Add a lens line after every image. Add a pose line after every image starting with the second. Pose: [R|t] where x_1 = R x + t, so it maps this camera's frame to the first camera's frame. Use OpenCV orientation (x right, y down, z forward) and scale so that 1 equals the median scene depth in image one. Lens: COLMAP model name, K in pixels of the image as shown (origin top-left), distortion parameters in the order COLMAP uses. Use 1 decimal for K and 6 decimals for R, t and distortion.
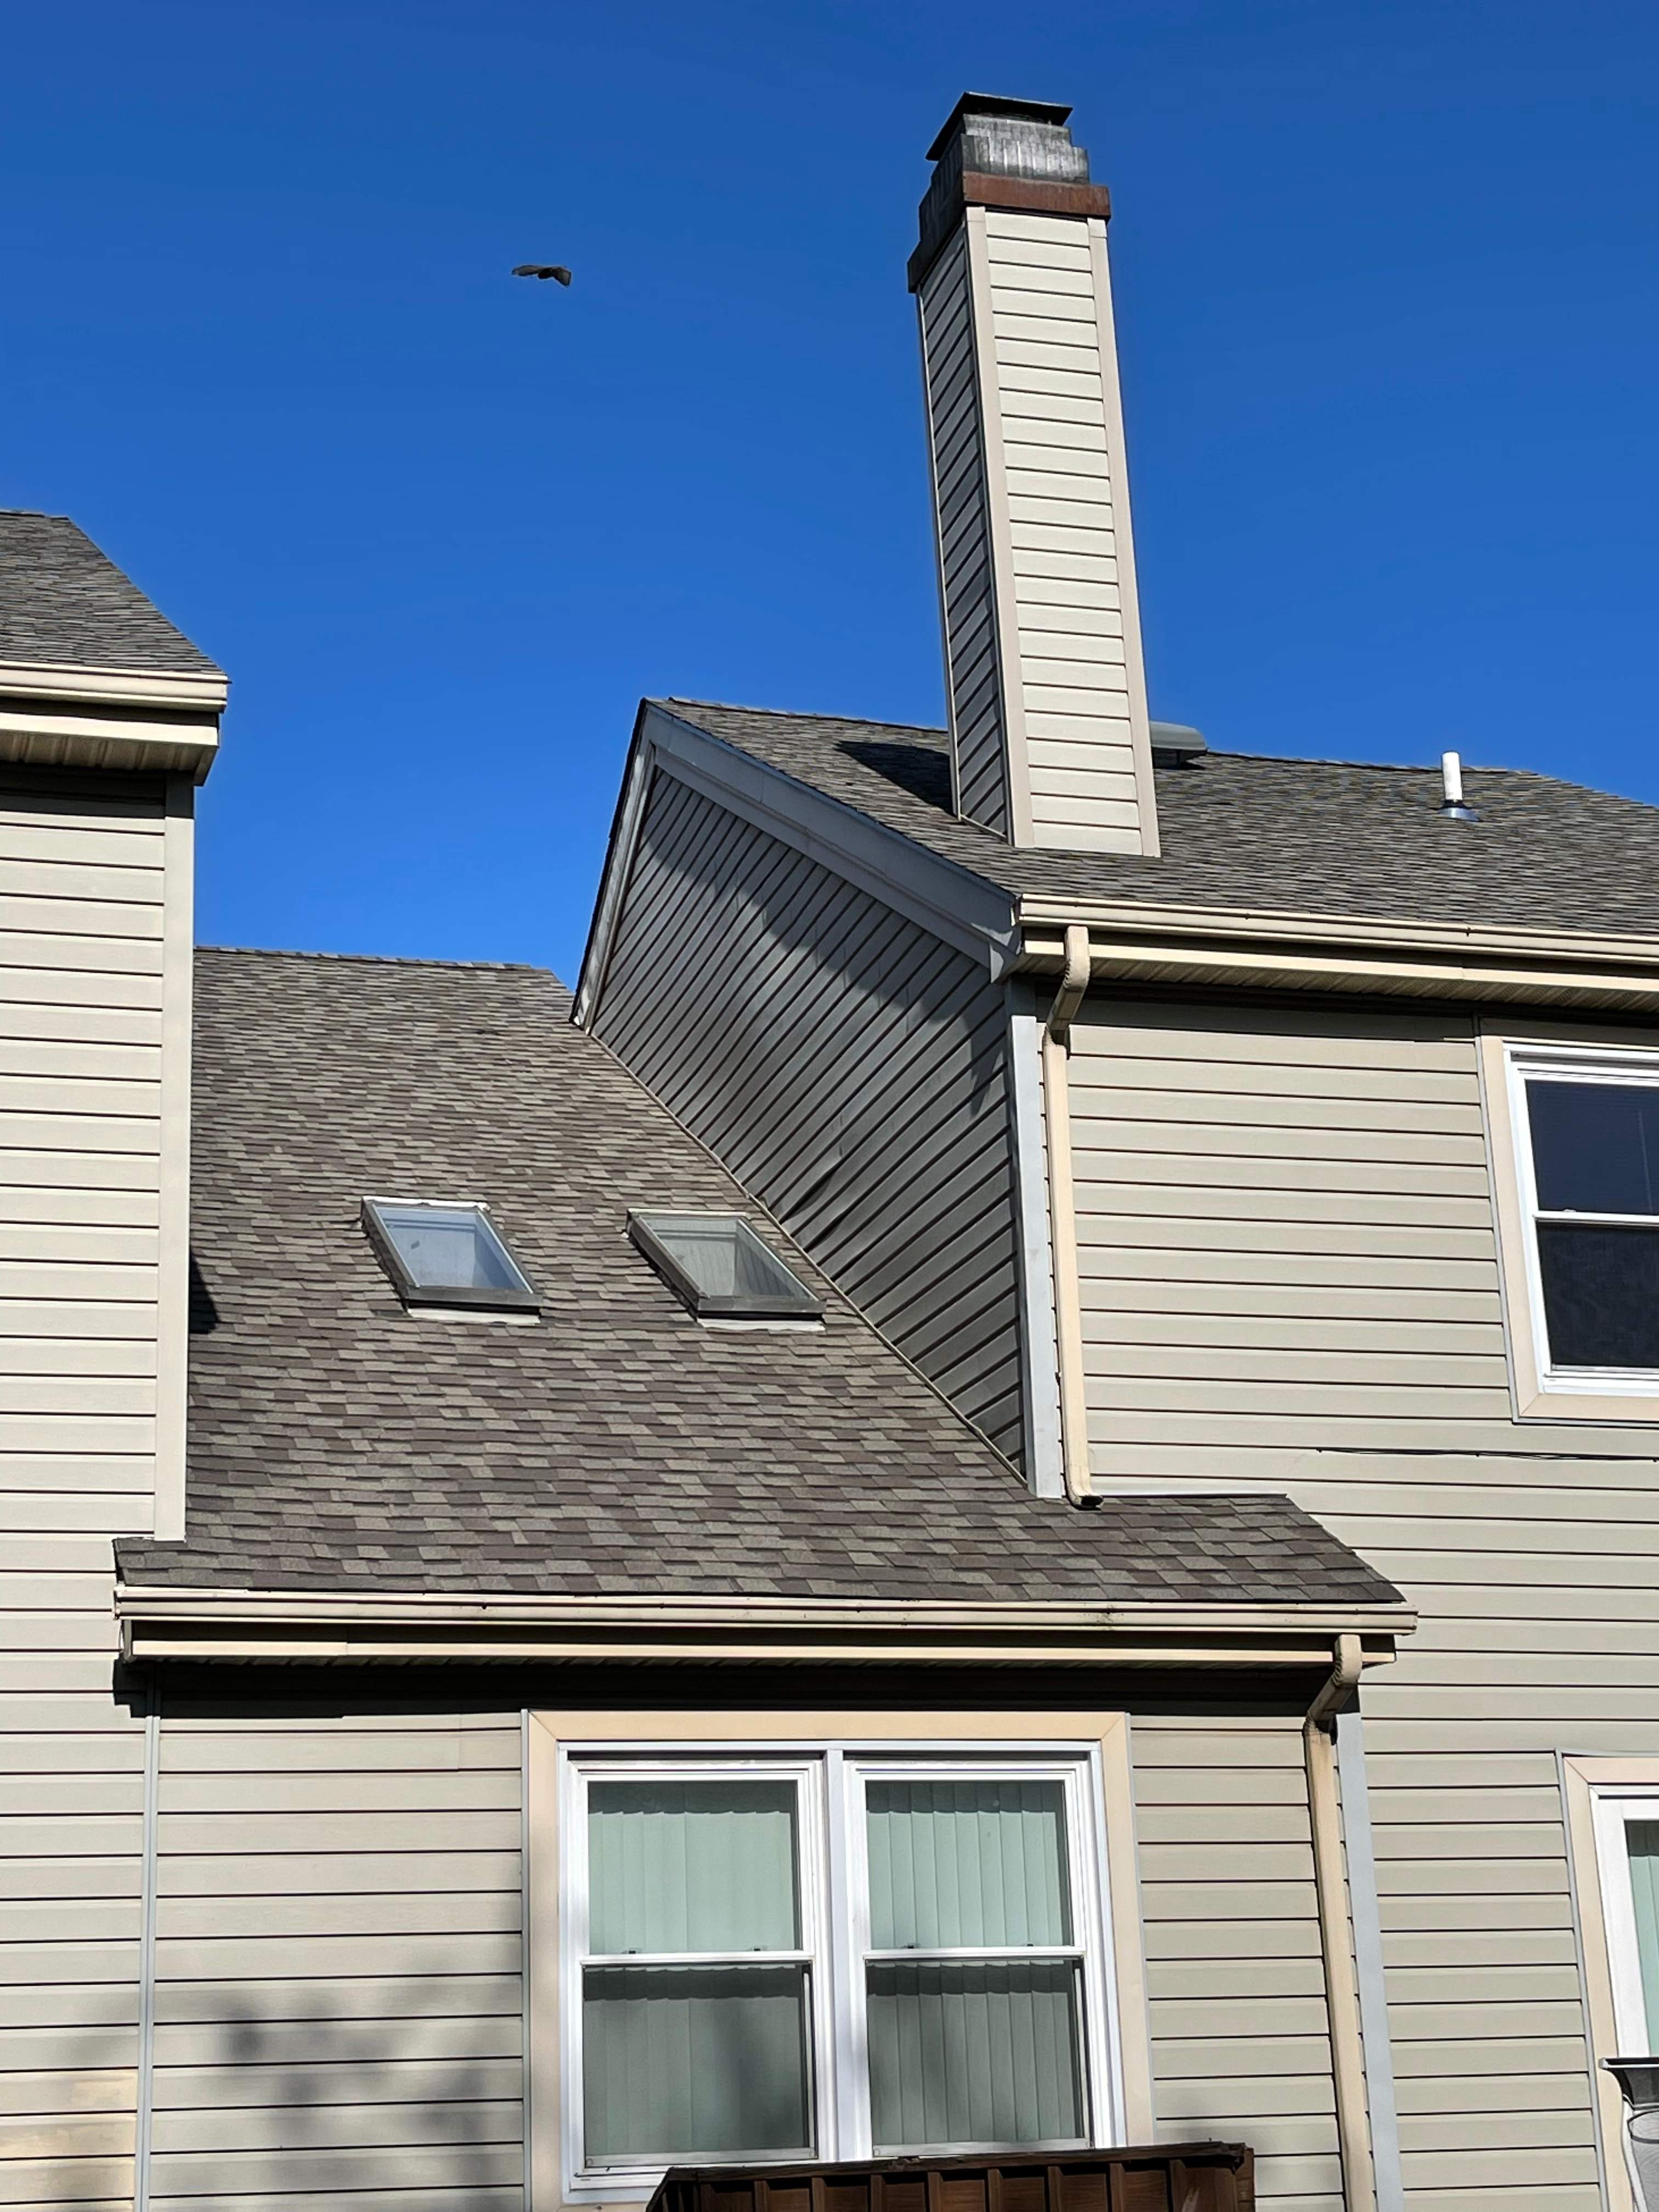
lens RADIAL K [[3378.1, 0, 829.5], [0, 3378.1, 1106.0], [0, 0, 1]] dist [0.011674, -0.076750]
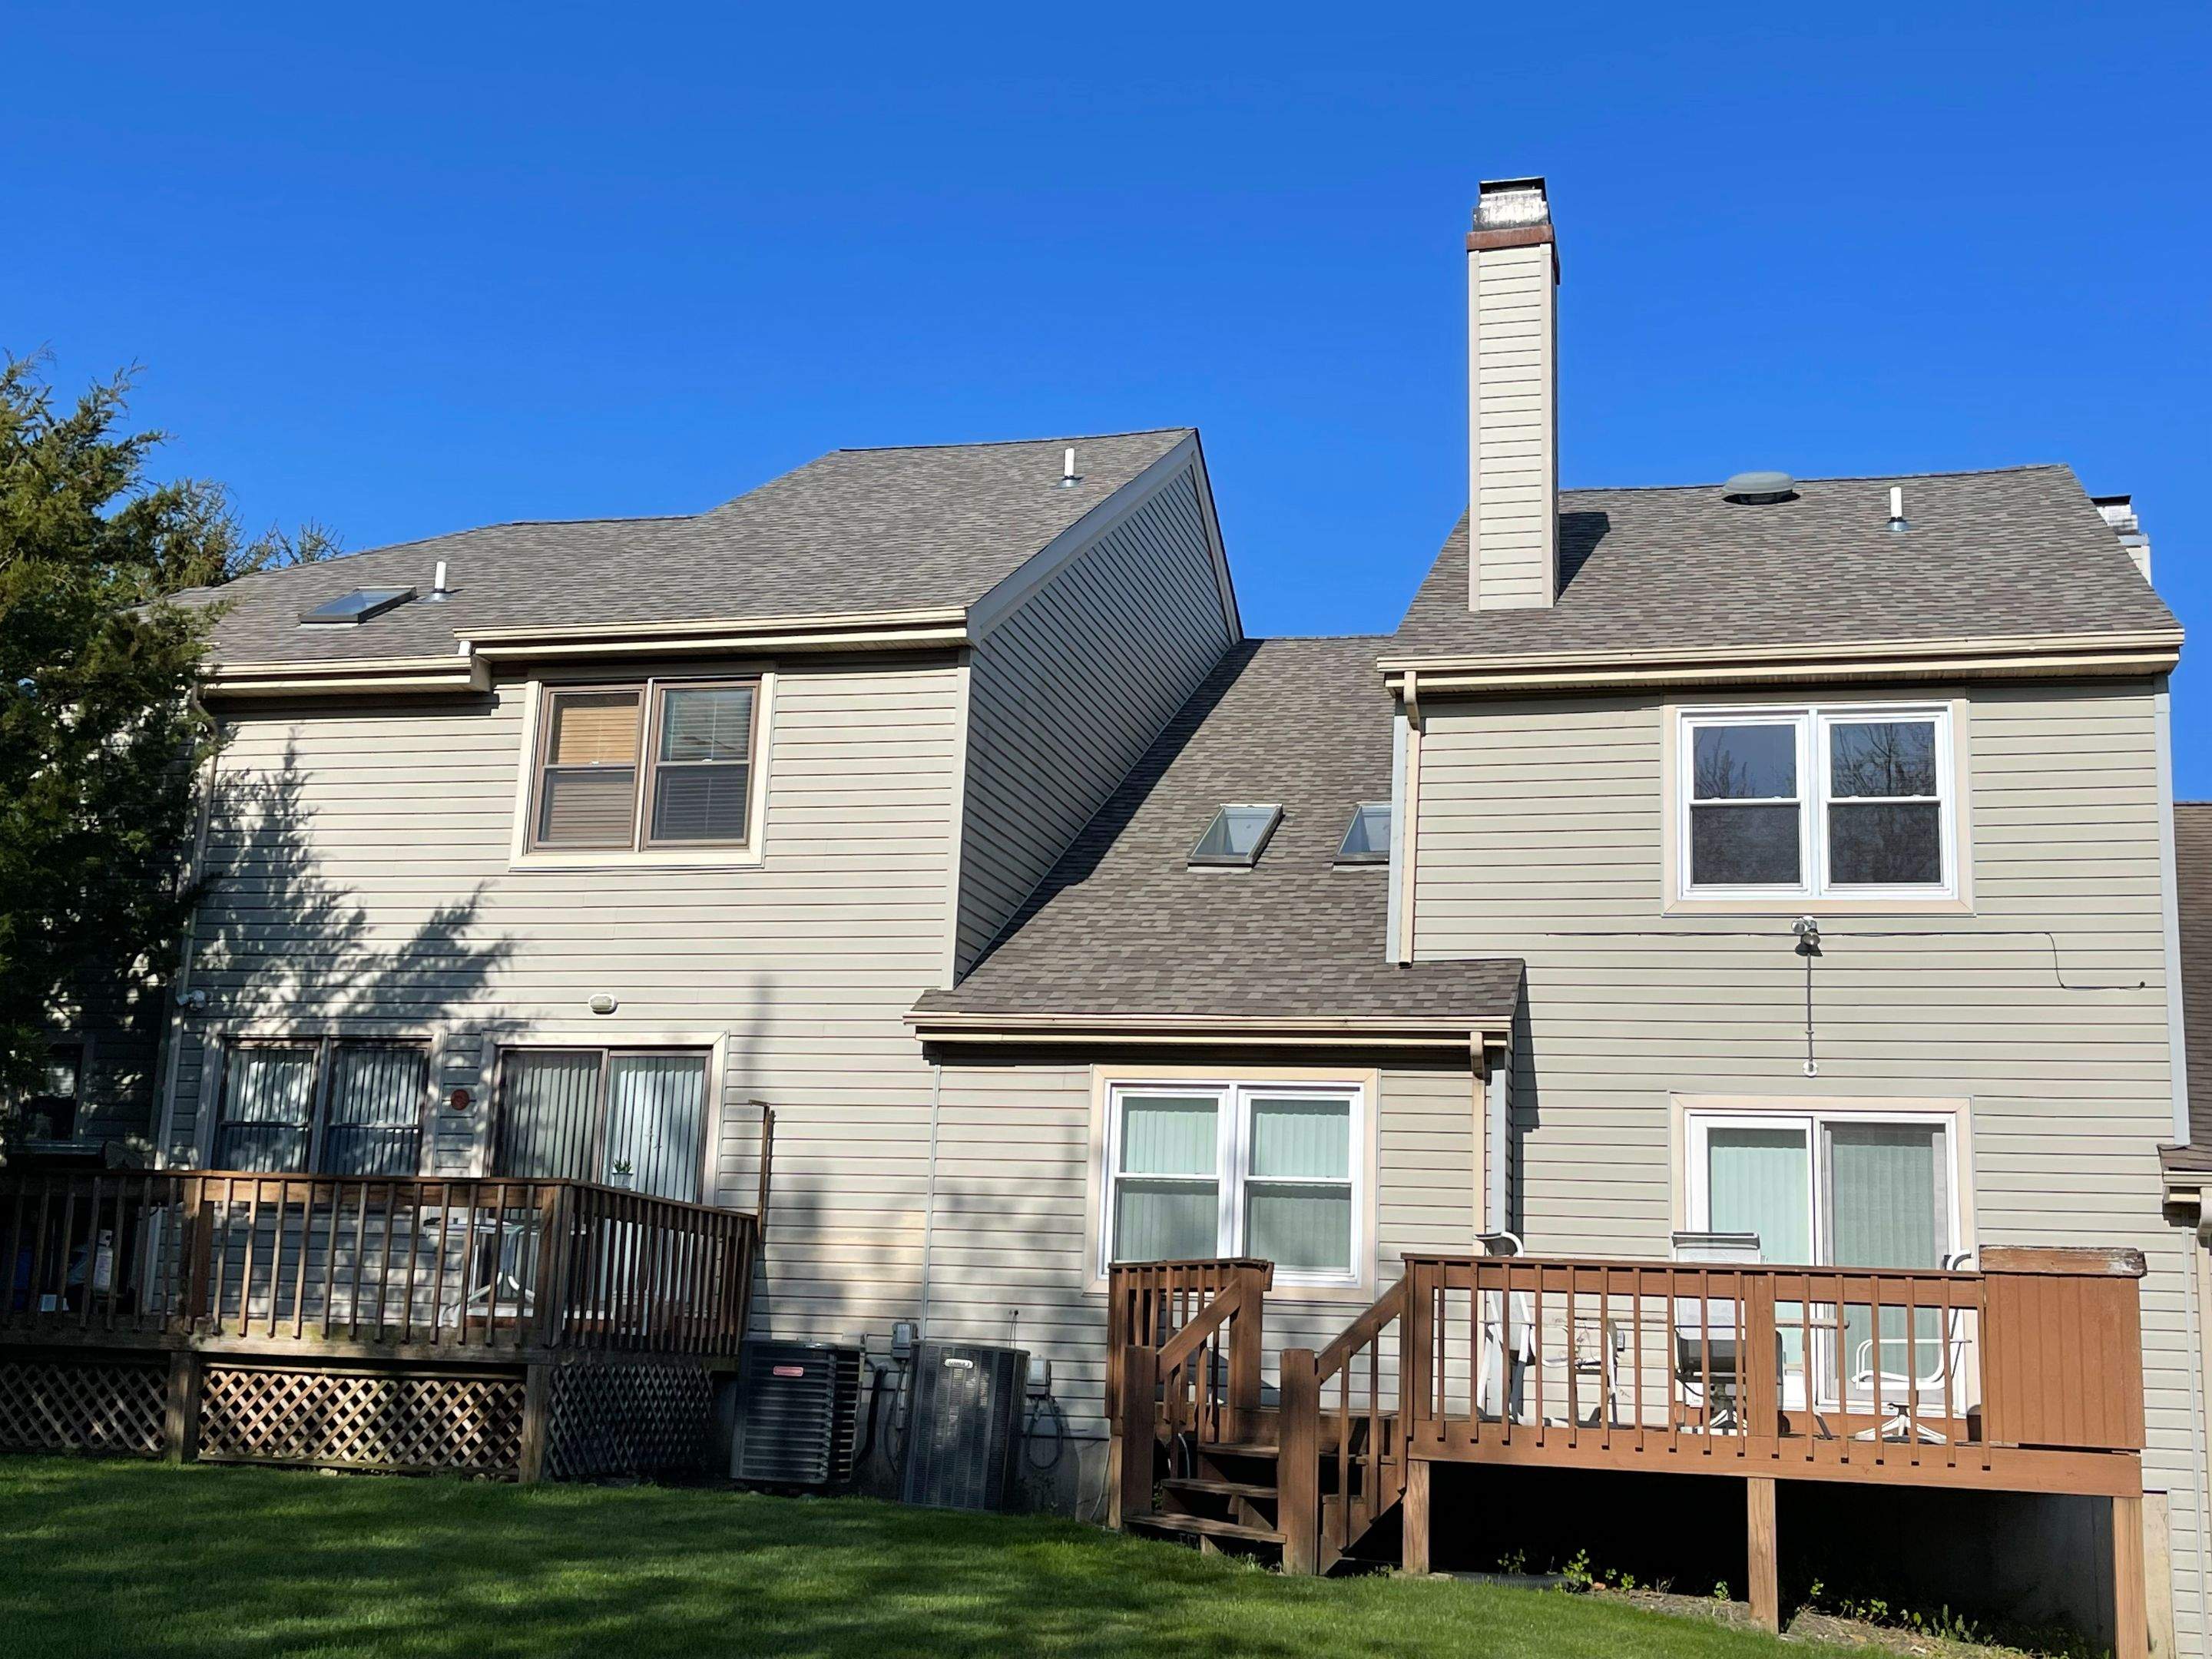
lens RADIAL K [[2373.2, 0, 1106.0], [0, 2373.2, 829.5], [0, 0, 1]] dist [0.012853, -0.005160]
pose [[0.859077, -0.040719, -0.510224, 0.686715], [0.084001, 0.994531, 0.062065, -0.068691], [0.504906, -0.096178, 0.857799, -0.309341]]
